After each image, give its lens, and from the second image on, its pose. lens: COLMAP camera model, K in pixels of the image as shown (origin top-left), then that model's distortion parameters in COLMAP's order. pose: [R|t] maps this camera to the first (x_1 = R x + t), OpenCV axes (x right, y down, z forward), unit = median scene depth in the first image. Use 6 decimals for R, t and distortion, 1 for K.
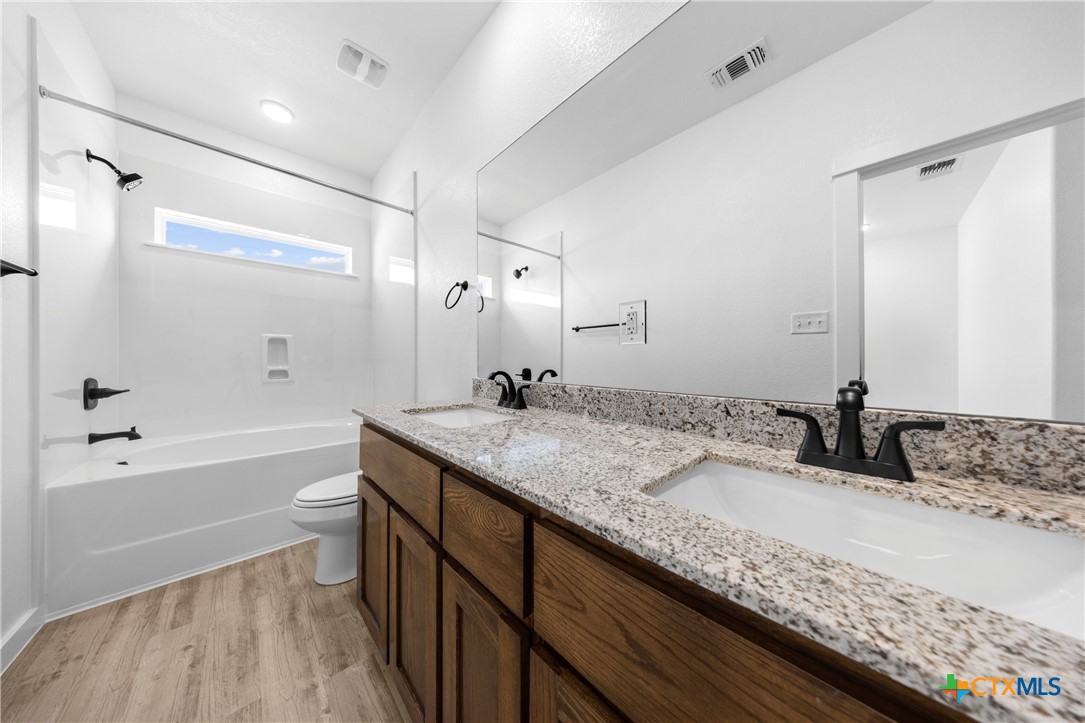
lens RADIAL K [[316.2, 0, 541.8], [0, 316.2, 361.1], [0, 0, 1]] dist [-0.007320, 0.000558]
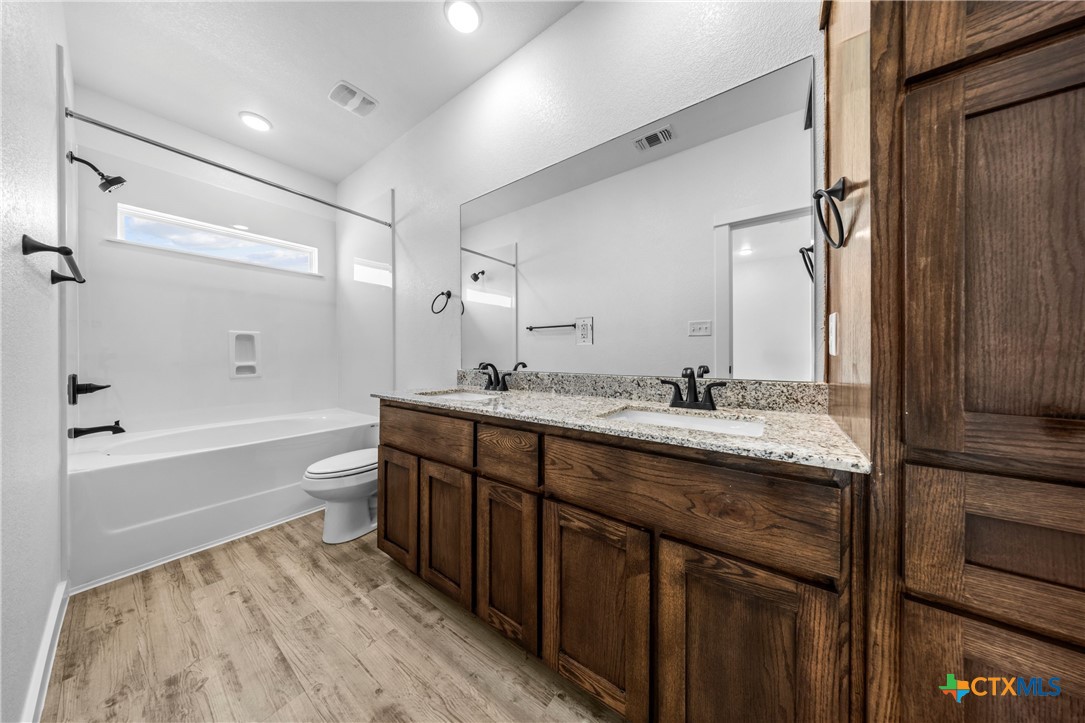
lens RADIAL K [[316.2, 0, 538.7], [0, 316.2, 357.9], [0, 0, 1]] dist [-0.007320, 0.000558]
pose [[0.984040, -0.004857, 0.177881, -0.149689], [0.003918, 0.999976, 0.005629, 0.001466], [-0.177904, -0.004842, 0.984036, -0.347217]]
